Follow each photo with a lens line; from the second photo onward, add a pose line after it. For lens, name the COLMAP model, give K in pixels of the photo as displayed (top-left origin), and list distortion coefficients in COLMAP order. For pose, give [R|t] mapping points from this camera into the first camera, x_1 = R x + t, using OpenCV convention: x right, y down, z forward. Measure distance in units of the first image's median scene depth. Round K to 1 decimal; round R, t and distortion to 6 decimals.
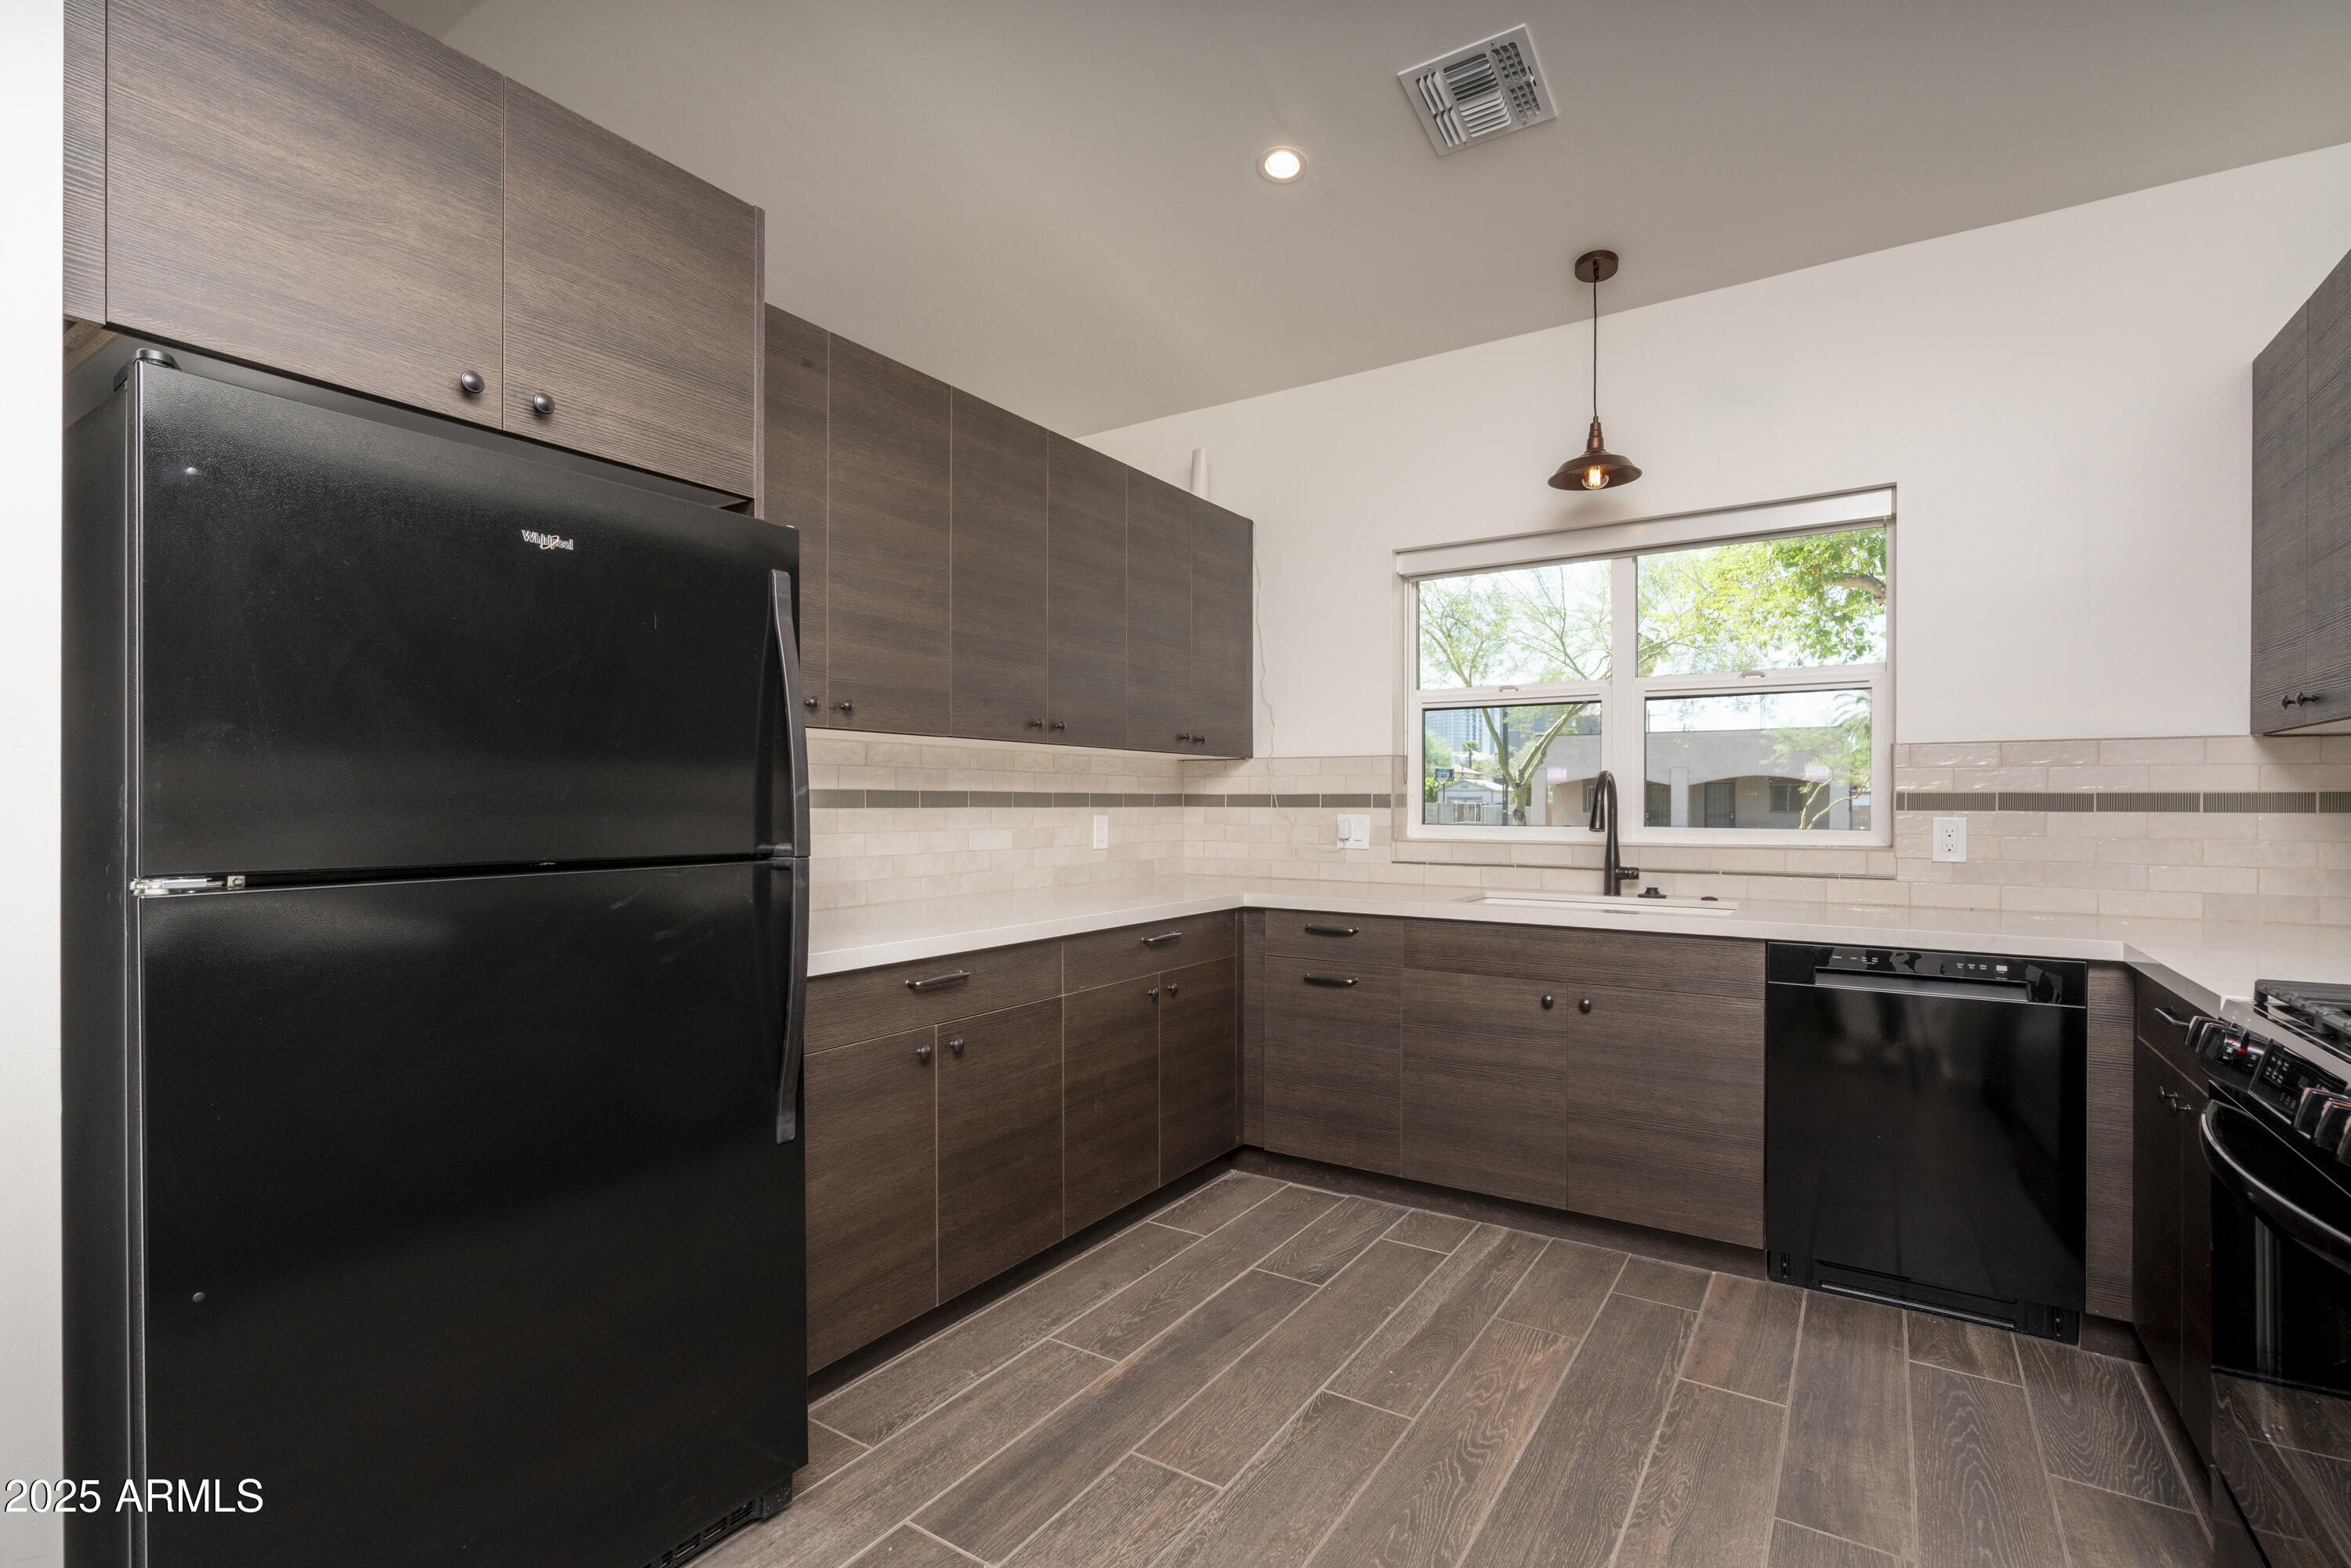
lens RADIAL K [[1075.4, 0, 1173.3], [0, 1075.4, 804.4], [0, 0, 1]] dist [-0.003181, 0.001424]
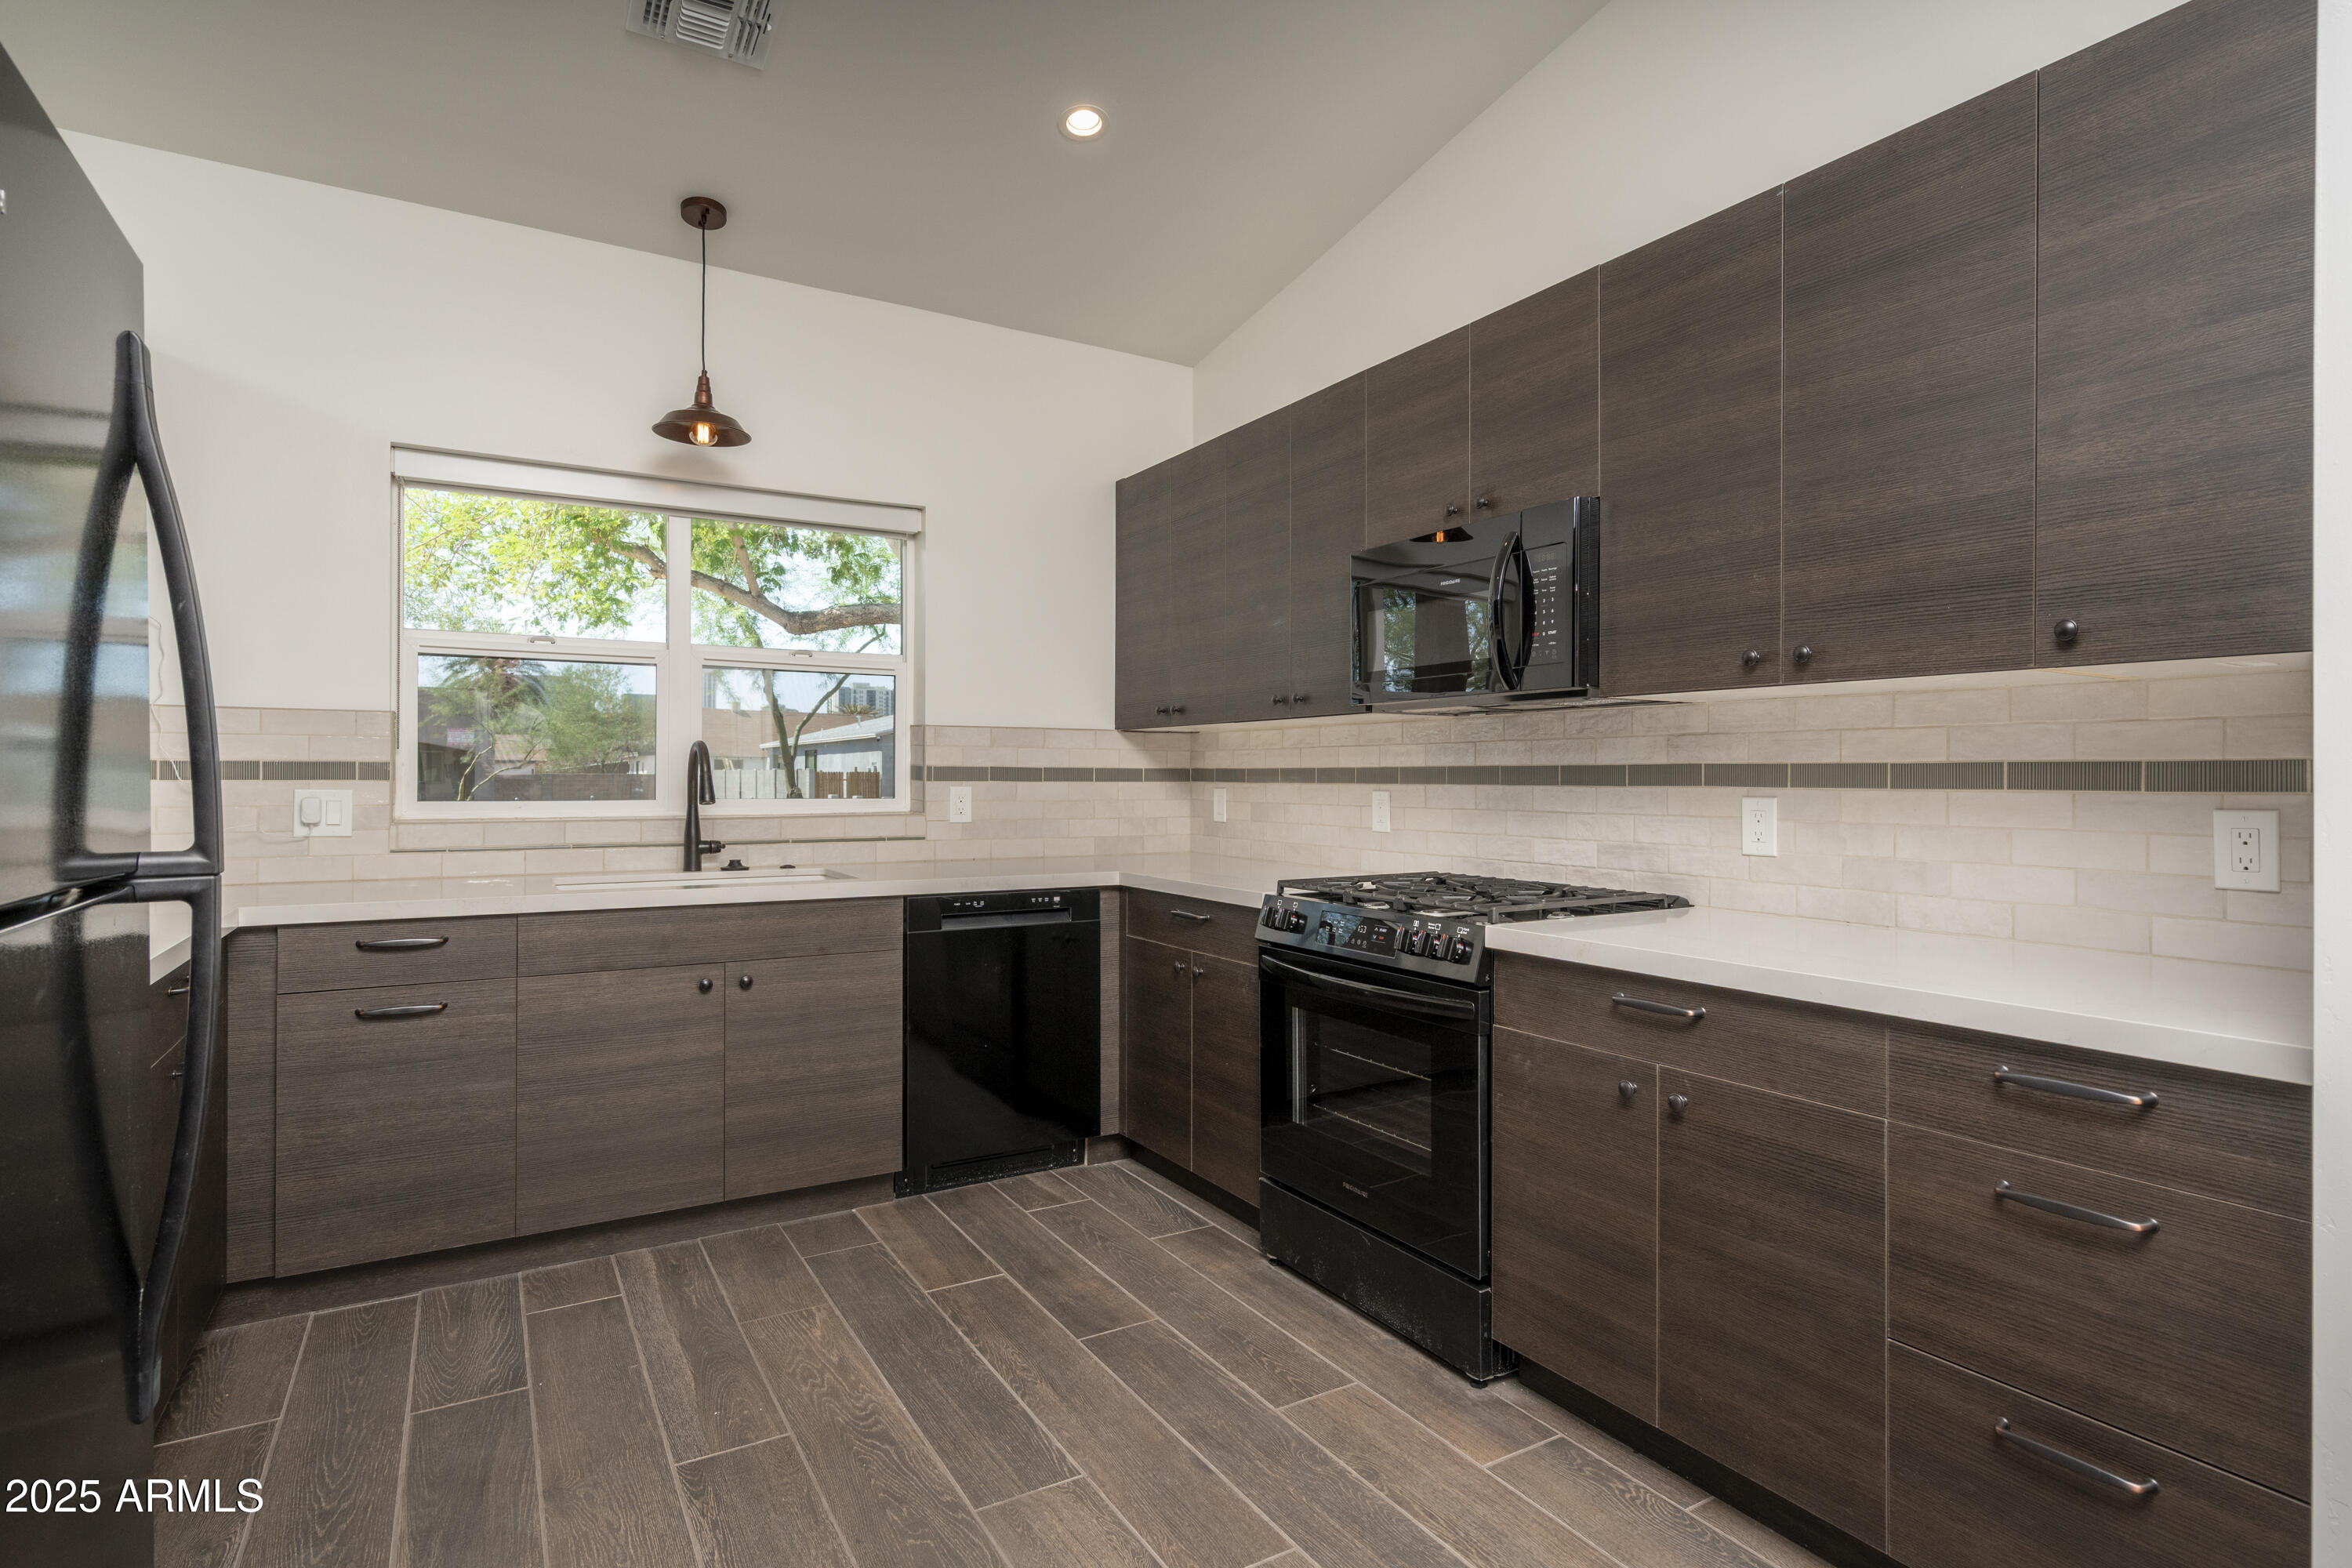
lens RADIAL K [[1187.8, 0, 1173.8], [0, 1187.8, 770.7], [0, 0, 1]] dist [-0.000253, 0.000573]
pose [[0.442506, 0.003265, 0.896760, -0.406540], [-0.000996, 0.999995, -0.003149, -0.002045], [-0.896765, 0.000500, 0.442507, 0.175055]]
